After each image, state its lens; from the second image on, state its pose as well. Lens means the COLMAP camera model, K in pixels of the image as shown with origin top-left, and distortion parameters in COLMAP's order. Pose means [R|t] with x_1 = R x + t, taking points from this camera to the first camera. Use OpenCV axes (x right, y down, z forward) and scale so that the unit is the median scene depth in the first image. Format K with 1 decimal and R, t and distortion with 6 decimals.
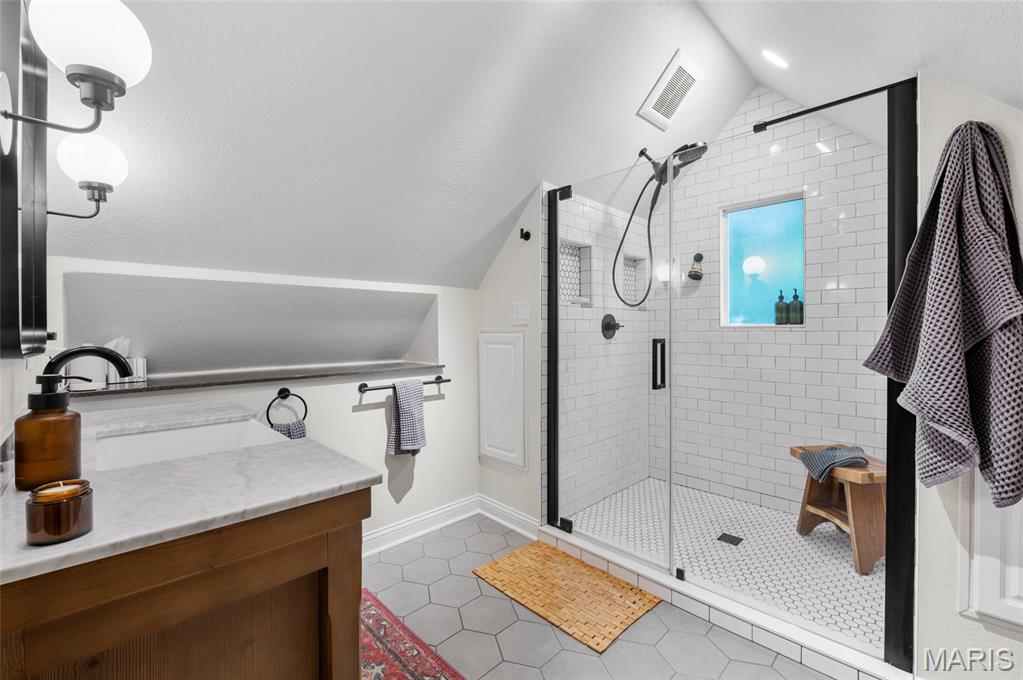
lens RADIAL K [[429.8, 0, 506.1], [0, 429.8, 334.4], [0, 0, 1]] dist [-0.002910, -0.001054]
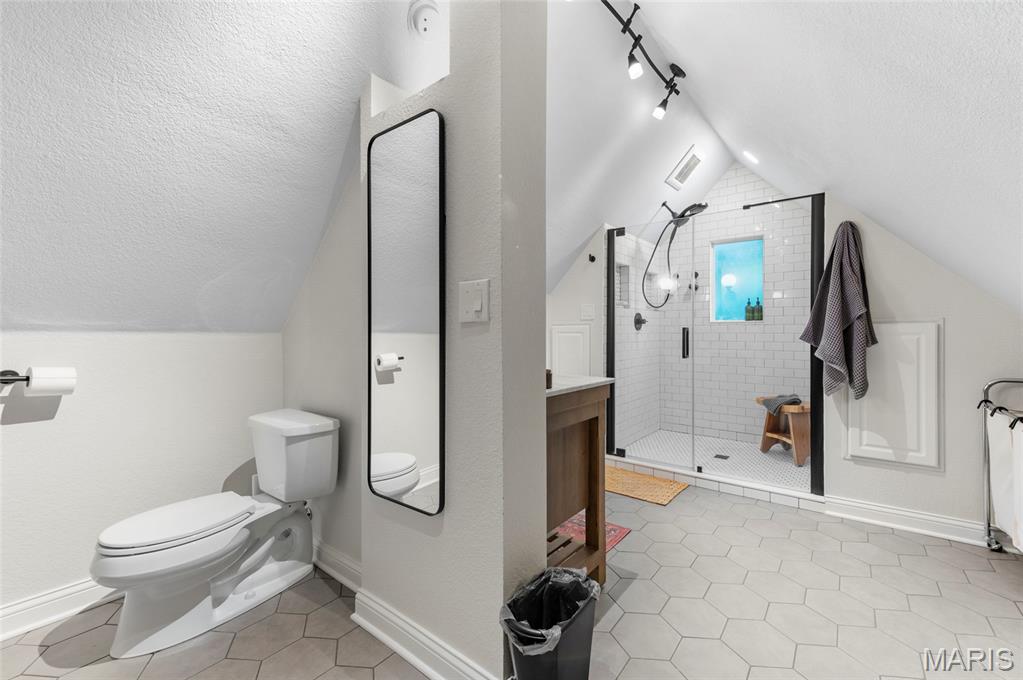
lens RADIAL K [[421.9, 0, 548.3], [0, 421.9, 333.6], [0, 0, 1]] dist [0.028726, 0.000142]
pose [[0.985378, 0.001992, 0.170370, -0.361320], [-0.001415, 0.999993, -0.003507, 0.033081], [-0.170376, 0.003215, 0.985374, -0.415718]]
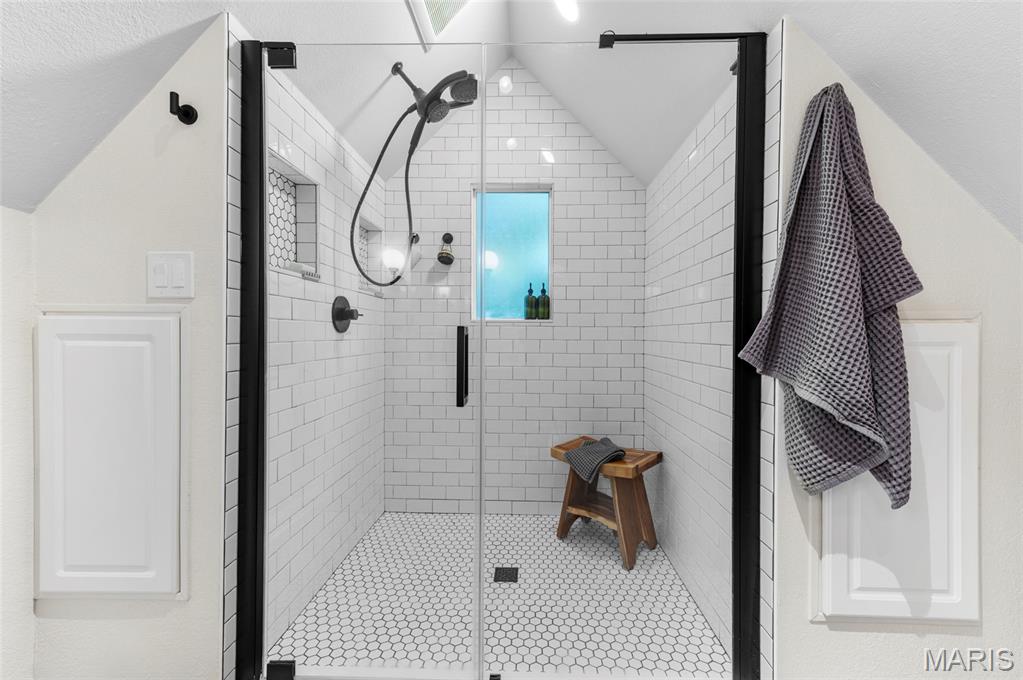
lens RADIAL K [[399.3, 0, 515.4], [0, 399.3, 339.4], [0, 0, 1]] dist [0.013524, 0.000223]
pose [[0.718221, 0.001994, 0.695812, -0.003177], [-0.003136, 0.999995, 0.000371, 0.024283], [-0.695808, -0.002448, 0.718223, 0.428960]]
